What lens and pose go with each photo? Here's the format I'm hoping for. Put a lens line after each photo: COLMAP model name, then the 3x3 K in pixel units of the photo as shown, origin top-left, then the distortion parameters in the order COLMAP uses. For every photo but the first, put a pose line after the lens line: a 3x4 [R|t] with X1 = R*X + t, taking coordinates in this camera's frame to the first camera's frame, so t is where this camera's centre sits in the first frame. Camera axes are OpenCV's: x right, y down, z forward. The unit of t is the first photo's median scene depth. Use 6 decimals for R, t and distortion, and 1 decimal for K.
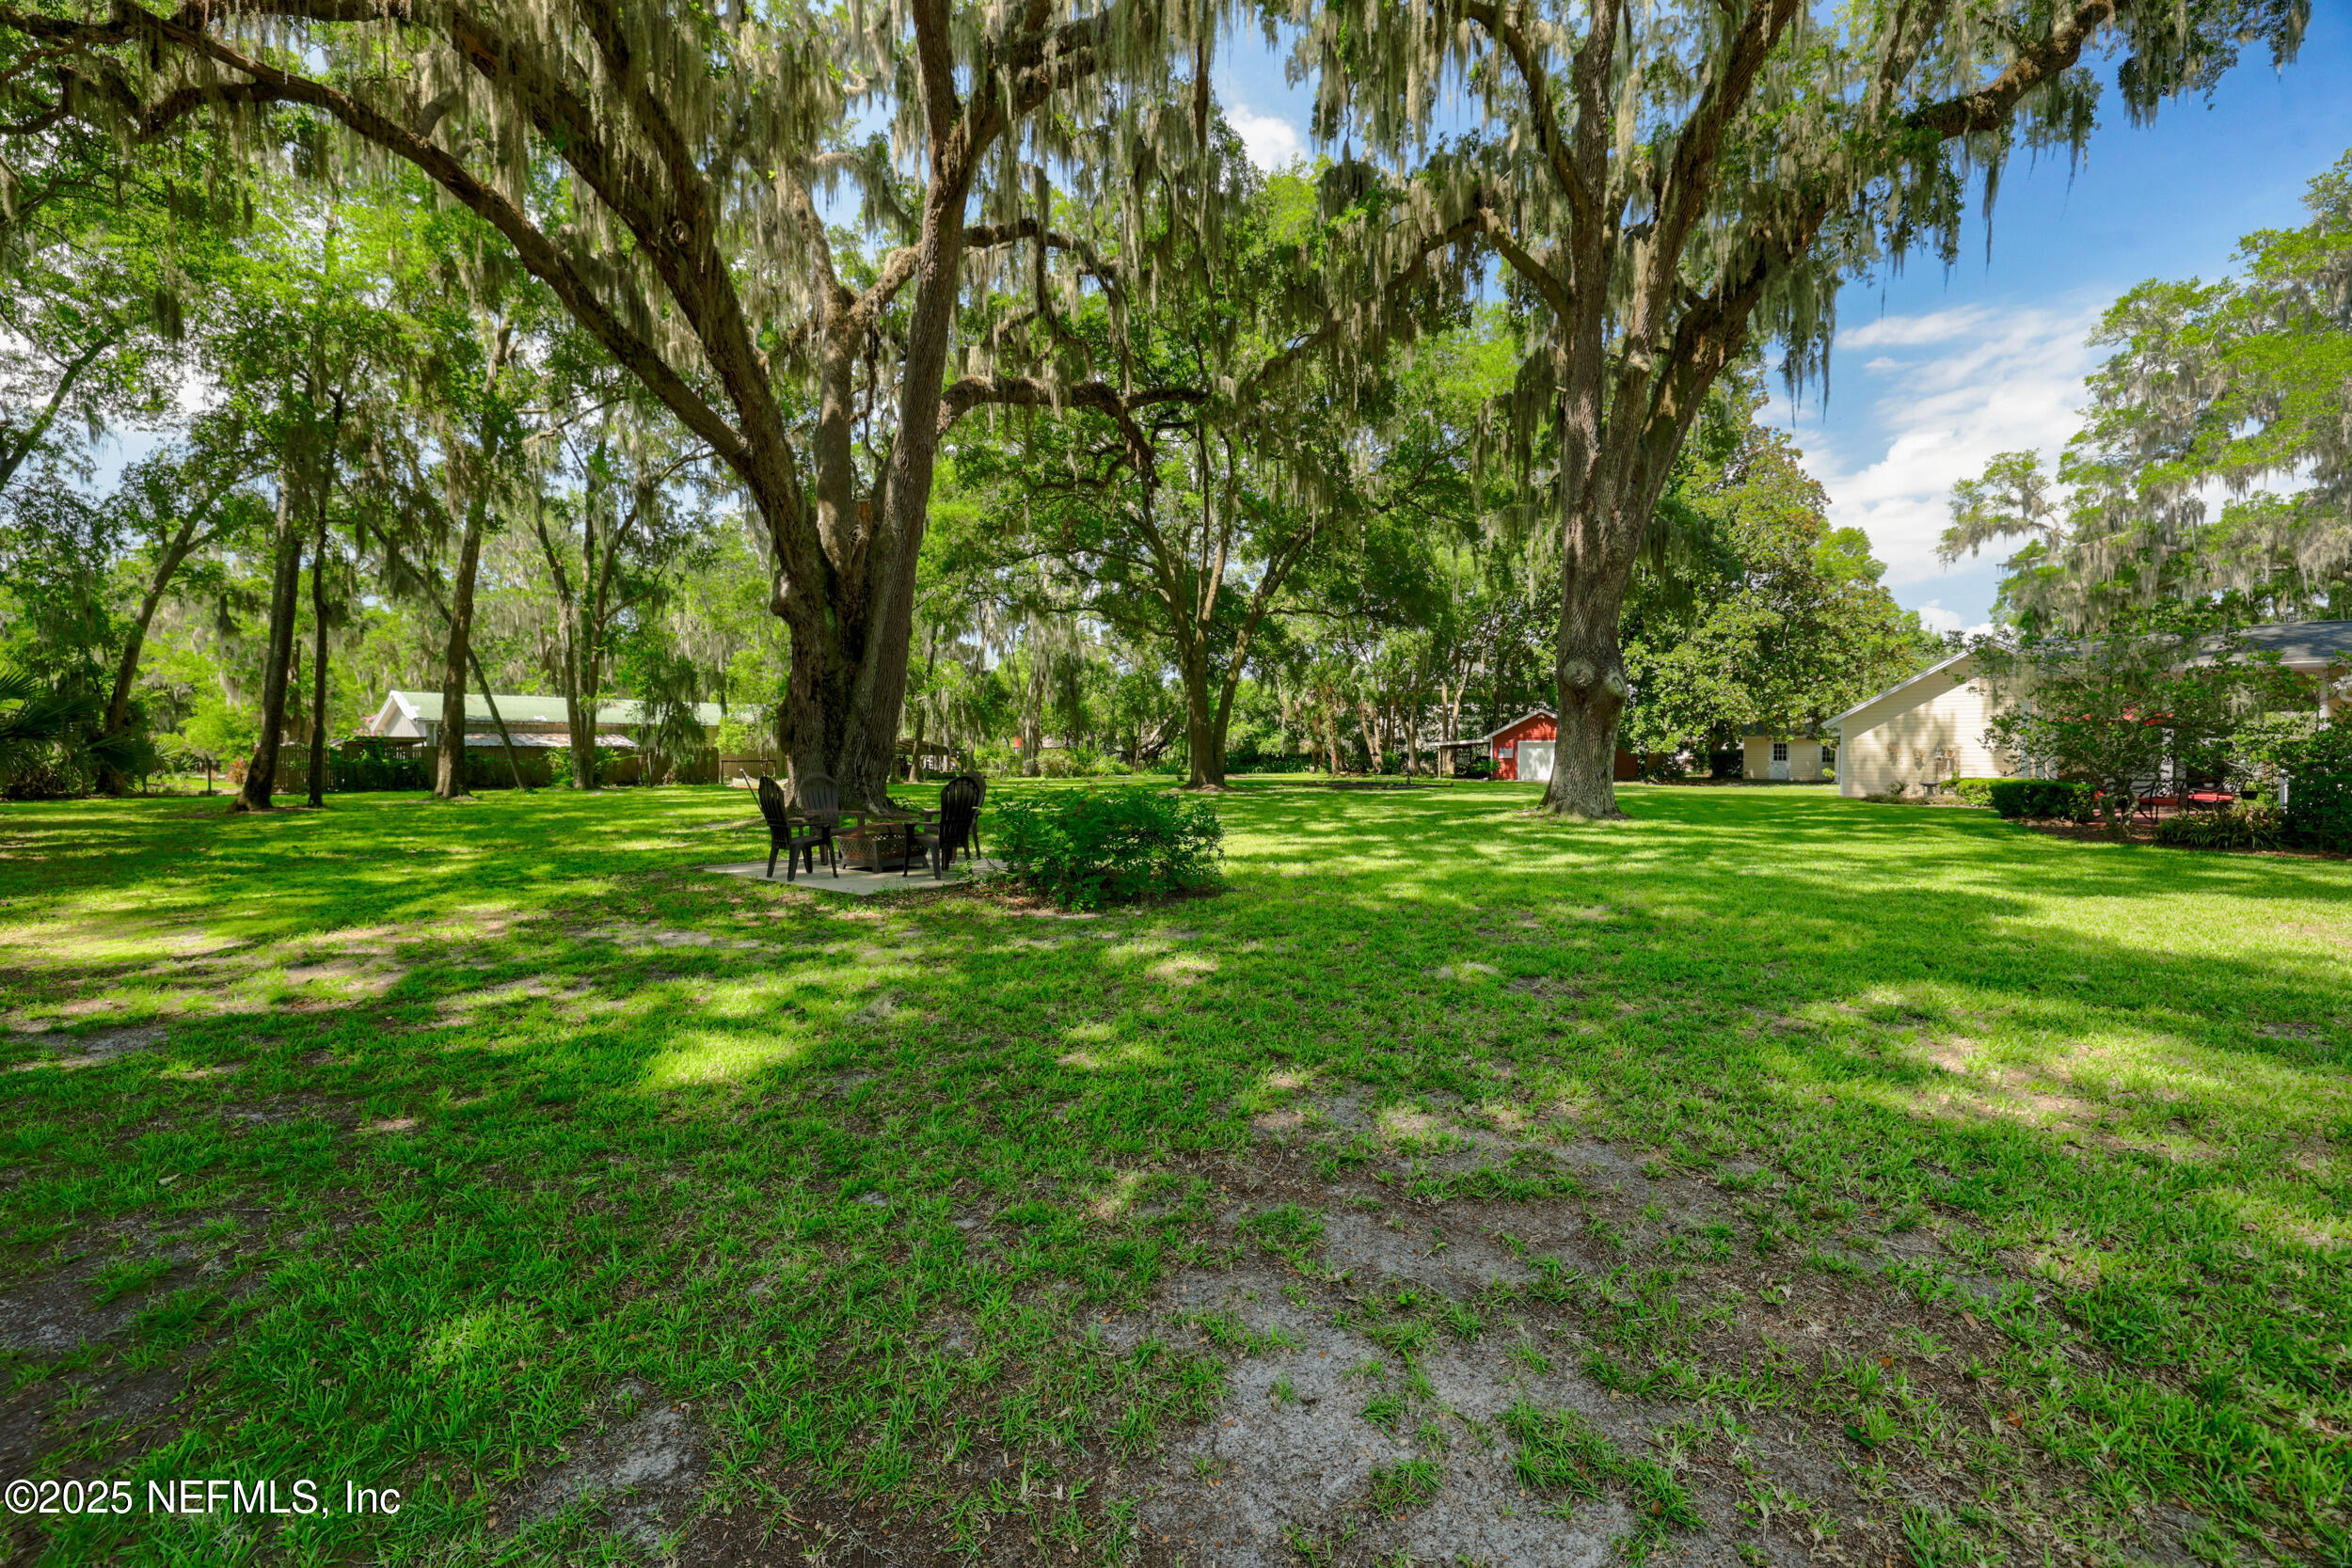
lens RADIAL K [[977.6, 0, 1149.2], [0, 977.6, 773.3], [0, 0, 1]] dist [-0.001477, -0.000246]
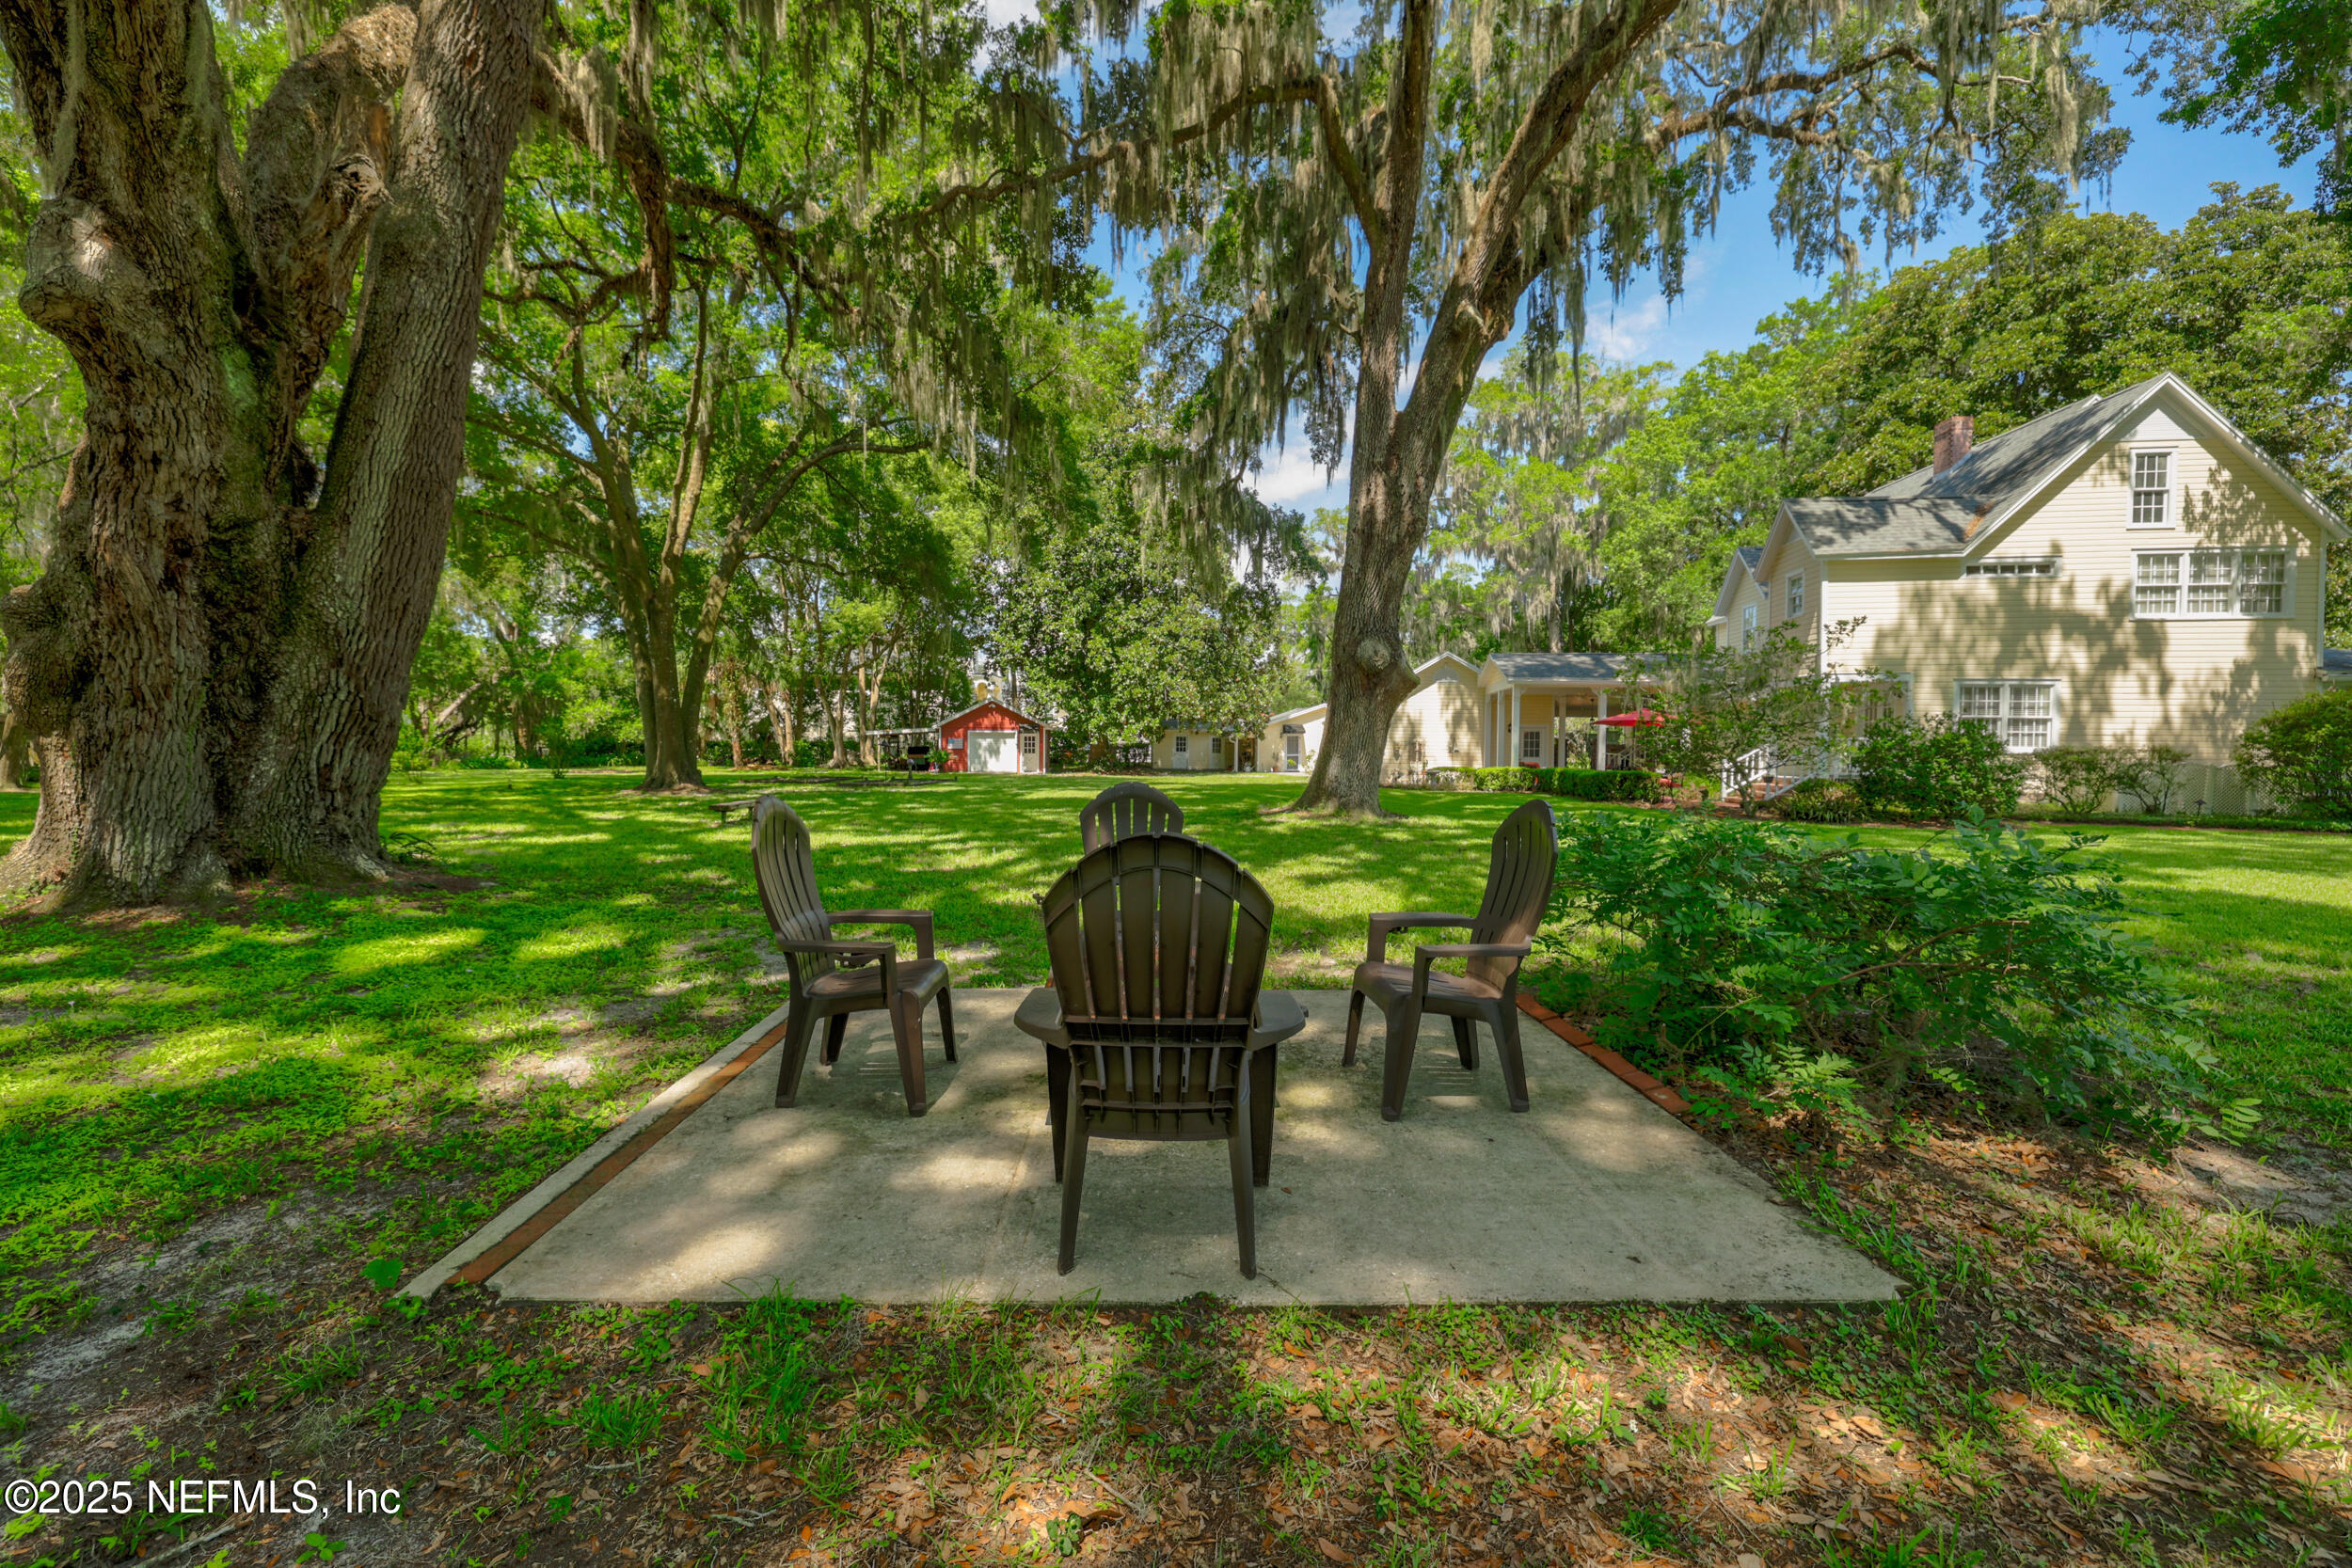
lens RADIAL K [[977.6, 0, 1149.2], [0, 977.6, 773.3], [0, 0, 1]] dist [-0.001477, -0.000246]
pose [[0.764472, -0.010306, 0.644574, -0.120312], [0.004151, 0.999930, 0.011064, -0.001352], [-0.644643, -0.005783, 0.764462, 0.186987]]
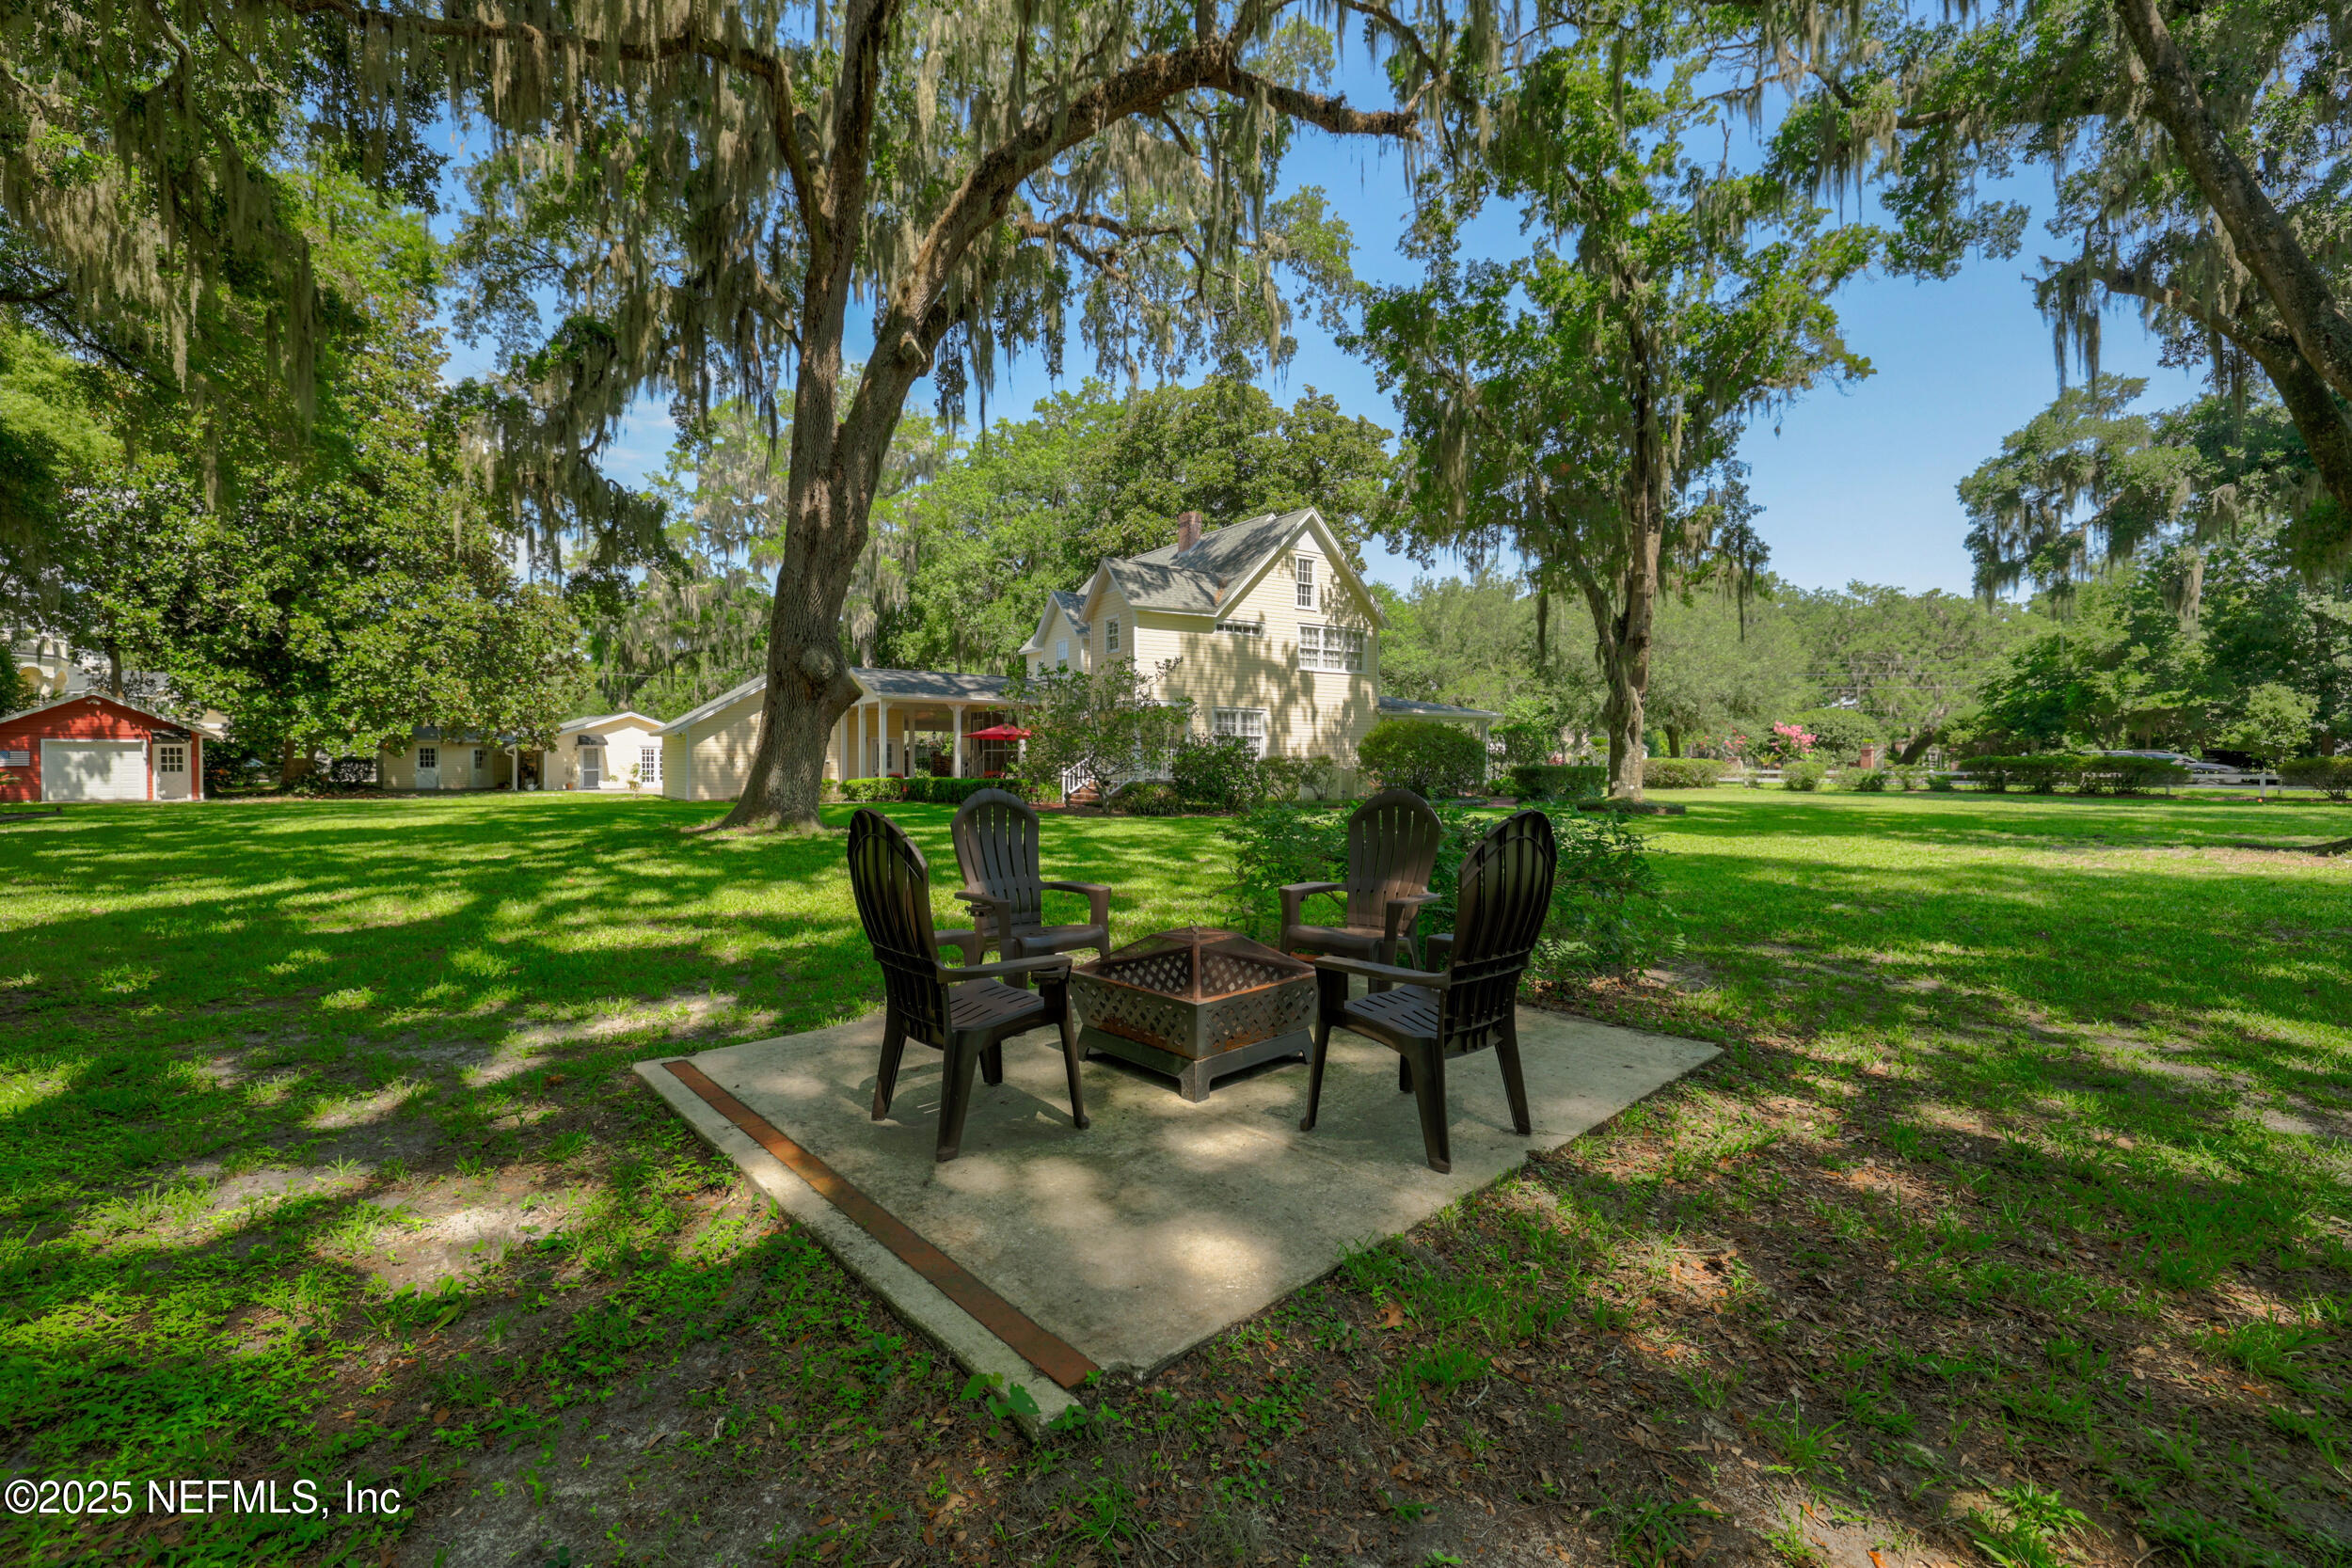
lens RADIAL K [[977.6, 0, 1149.2], [0, 977.6, 773.3], [0, 0, 1]] dist [-0.001477, -0.000246]
pose [[0.151452, -0.009098, 0.988423, -0.157029], [0.019440, 0.999792, 0.006224, -0.000973], [-0.988273, 0.018272, 0.151597, 0.239465]]
